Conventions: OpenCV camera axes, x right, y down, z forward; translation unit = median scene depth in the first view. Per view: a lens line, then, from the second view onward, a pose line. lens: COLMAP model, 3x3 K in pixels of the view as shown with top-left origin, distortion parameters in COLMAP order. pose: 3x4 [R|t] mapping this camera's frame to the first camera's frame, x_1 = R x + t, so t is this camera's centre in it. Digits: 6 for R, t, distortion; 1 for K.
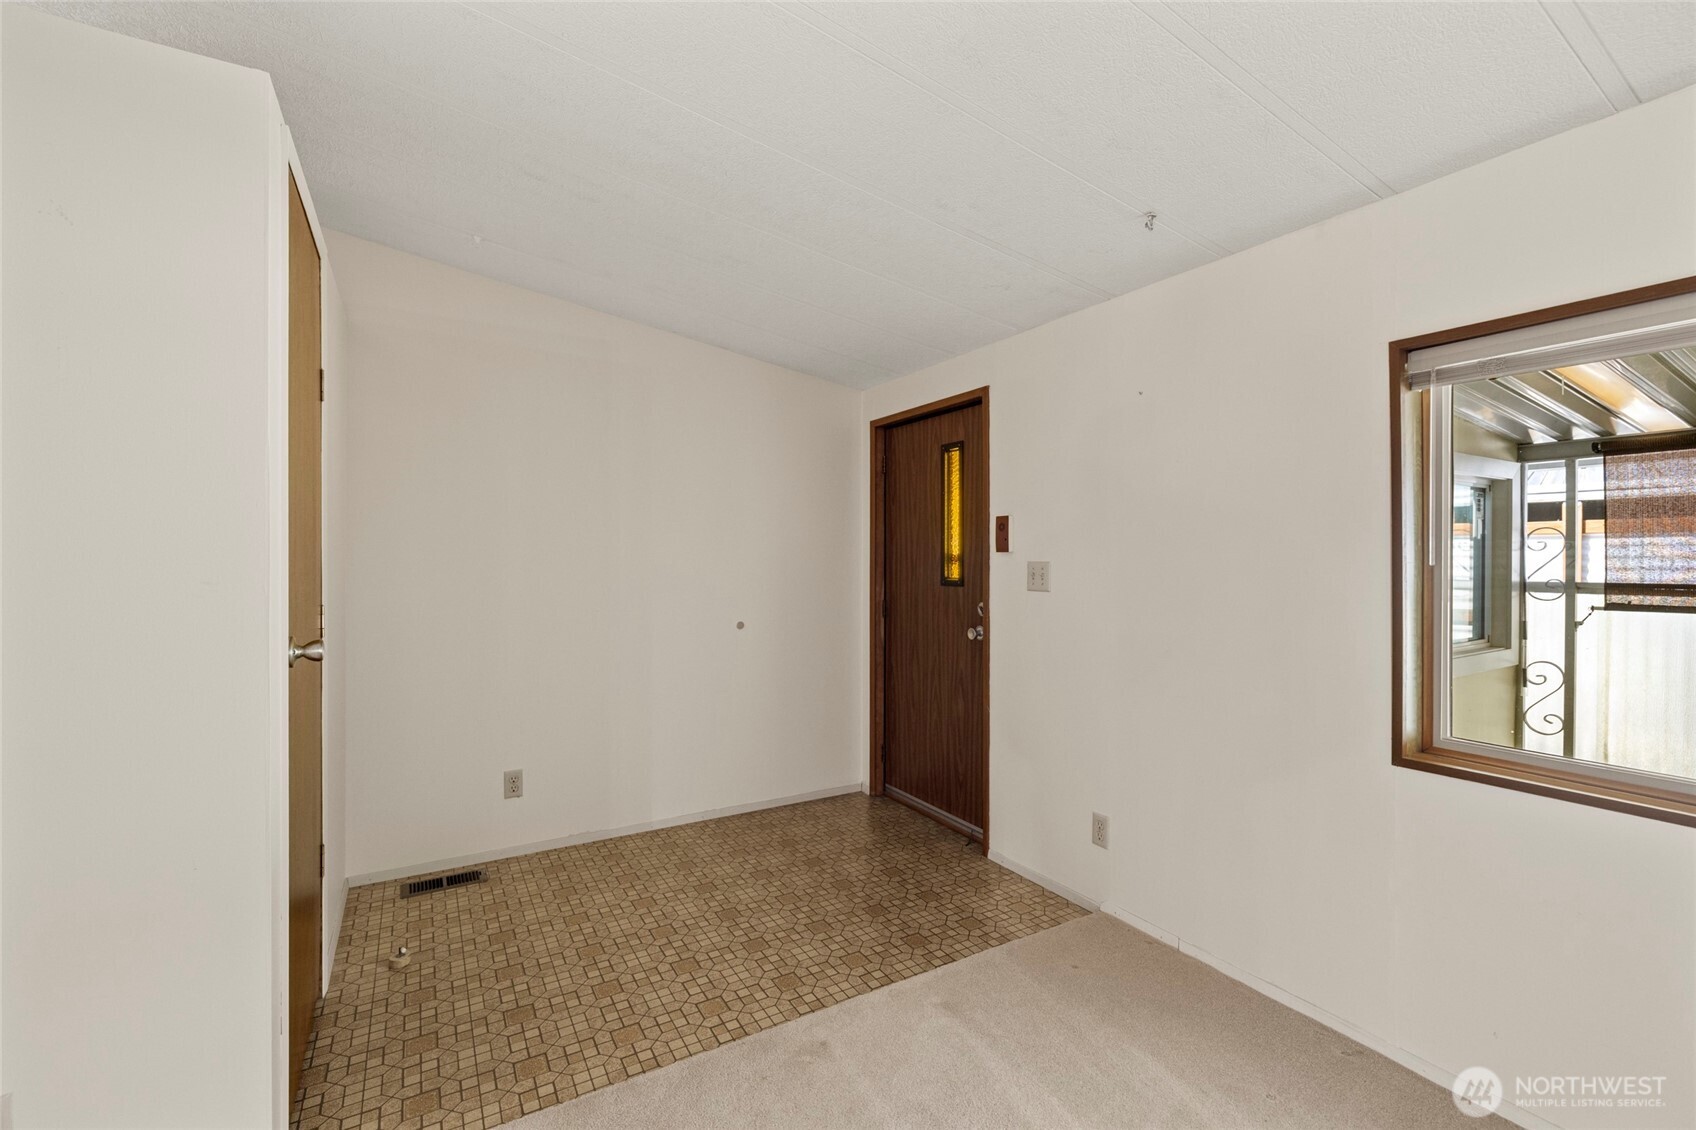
lens RADIAL K [[717.1, 0, 850.1], [0, 717.1, 563.2], [0, 0, 1]] dist [0.000904, -0.000593]
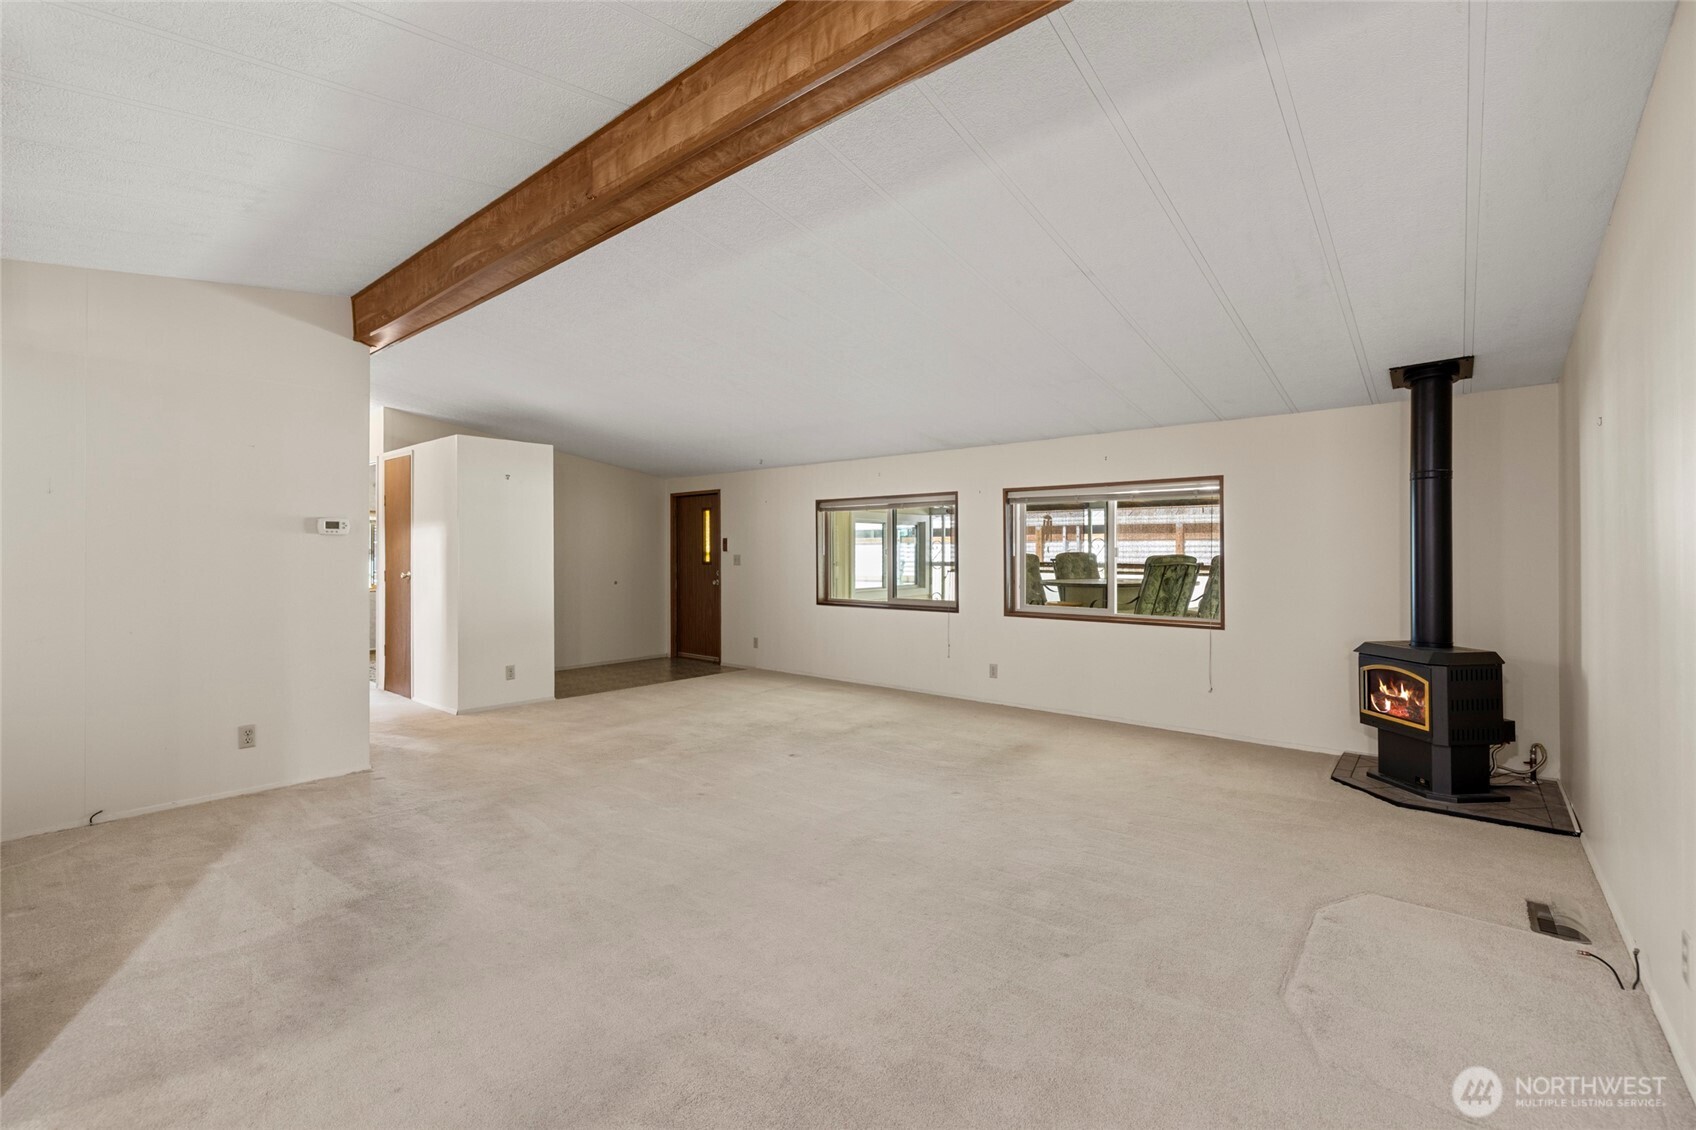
lens RADIAL K [[717.1, 0, 830.7], [0, 717.1, 548.9], [0, 0, 1]] dist [0.000904, -0.000593]
pose [[0.951192, -0.002017, 0.308592, -0.209798], [0.005160, 0.999943, -0.009370, 0.002392], [-0.308556, 0.010505, 0.951148, -1.454953]]
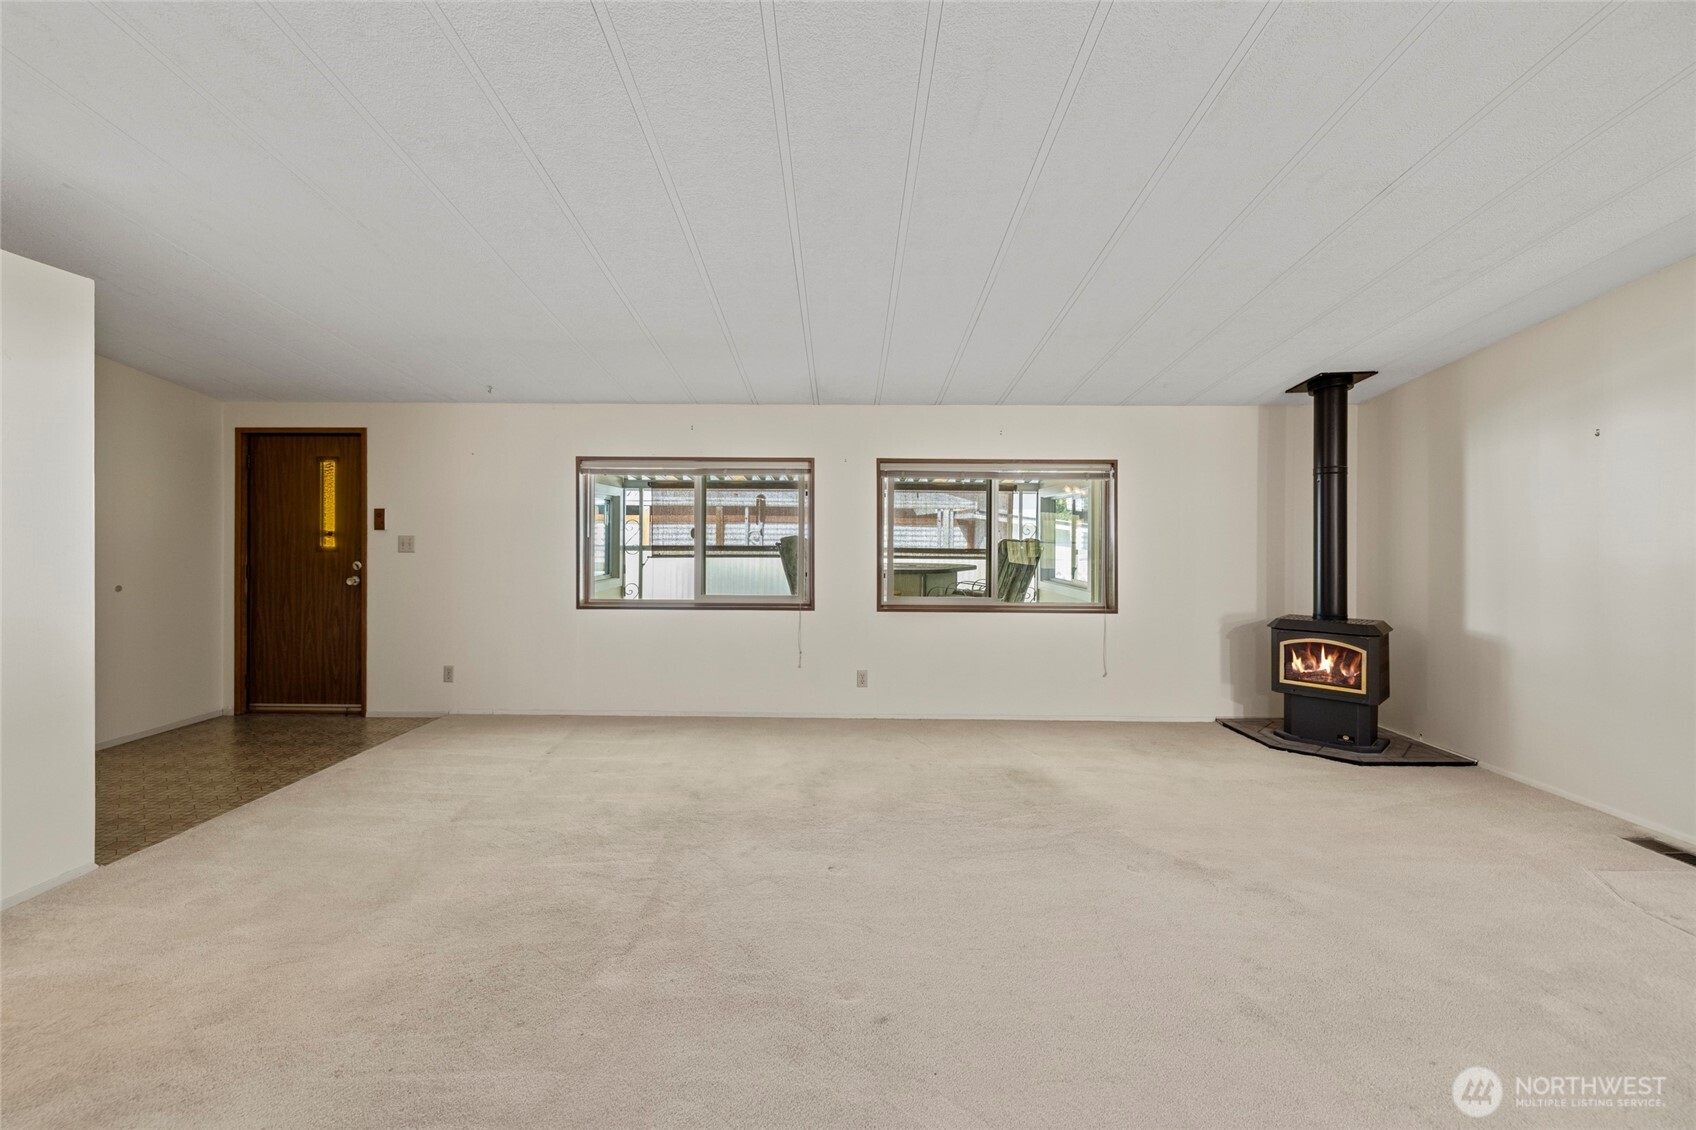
lens RADIAL K [[717.1, 0, 825.9], [0, 717.1, 532.1], [0, 0, 1]] dist [0.000904, -0.000593]
pose [[0.537950, 0.005125, 0.842961, -0.535552], [0.000255, 0.999980, -0.006242, 0.000164], [-0.842977, 0.003573, 0.537938, -0.656662]]
